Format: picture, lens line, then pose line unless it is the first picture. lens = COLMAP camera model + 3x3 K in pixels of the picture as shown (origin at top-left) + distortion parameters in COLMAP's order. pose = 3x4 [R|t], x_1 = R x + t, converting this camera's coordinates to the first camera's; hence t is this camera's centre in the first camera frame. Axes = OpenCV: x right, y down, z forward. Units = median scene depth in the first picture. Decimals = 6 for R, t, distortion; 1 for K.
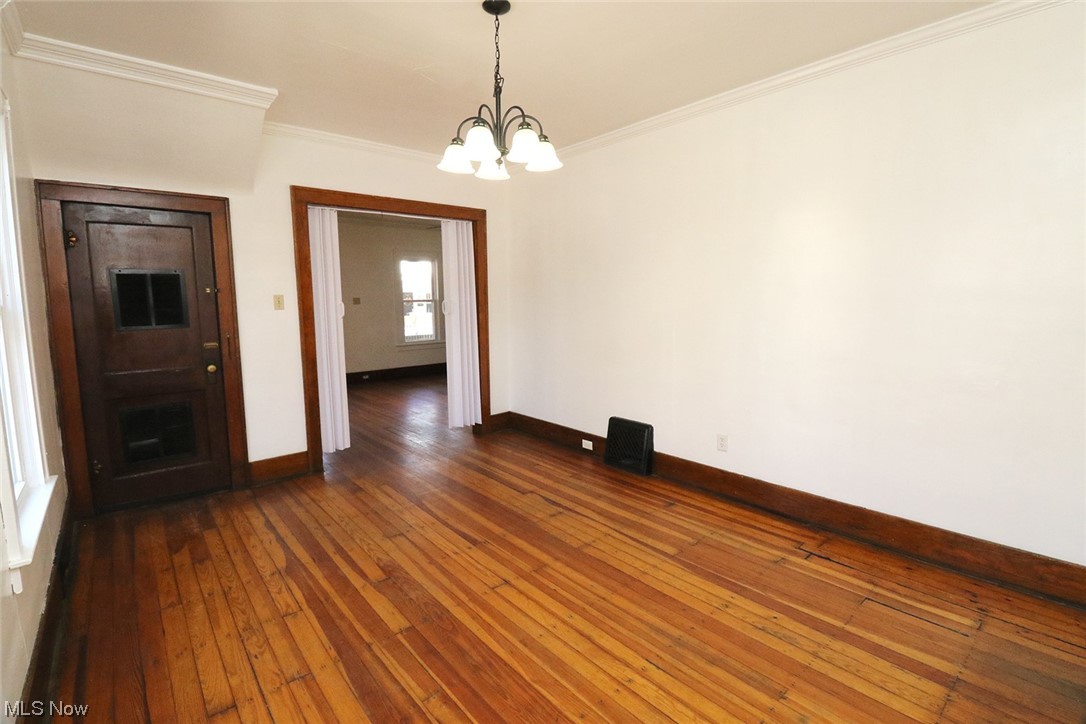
lens RADIAL K [[496.1, 0, 541.4], [0, 496.1, 352.2], [0, 0, 1]] dist [-0.002388, -0.013048]
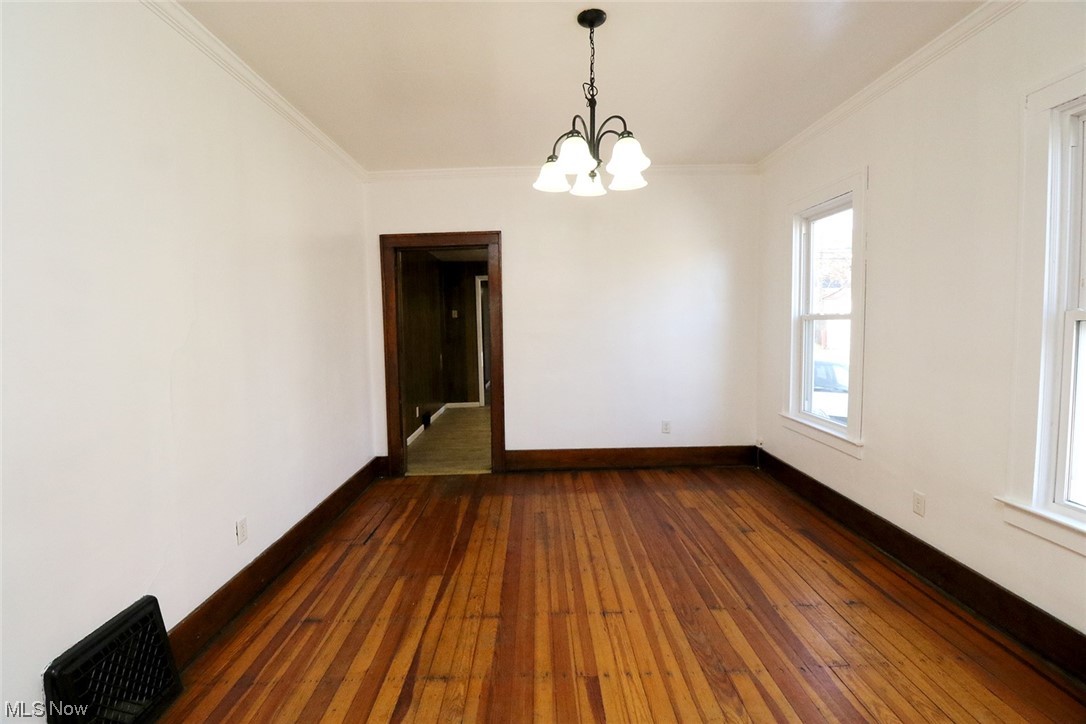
lens RADIAL K [[496.1, 0, 541.4], [0, 496.1, 352.2], [0, 0, 1]] dist [-0.002388, -0.013048]
pose [[-0.766804, -0.017110, 0.641653, -0.573541], [0.094425, 0.985762, 0.139128, -0.176503], [-0.634898, 0.167272, -0.754271, 1.684727]]
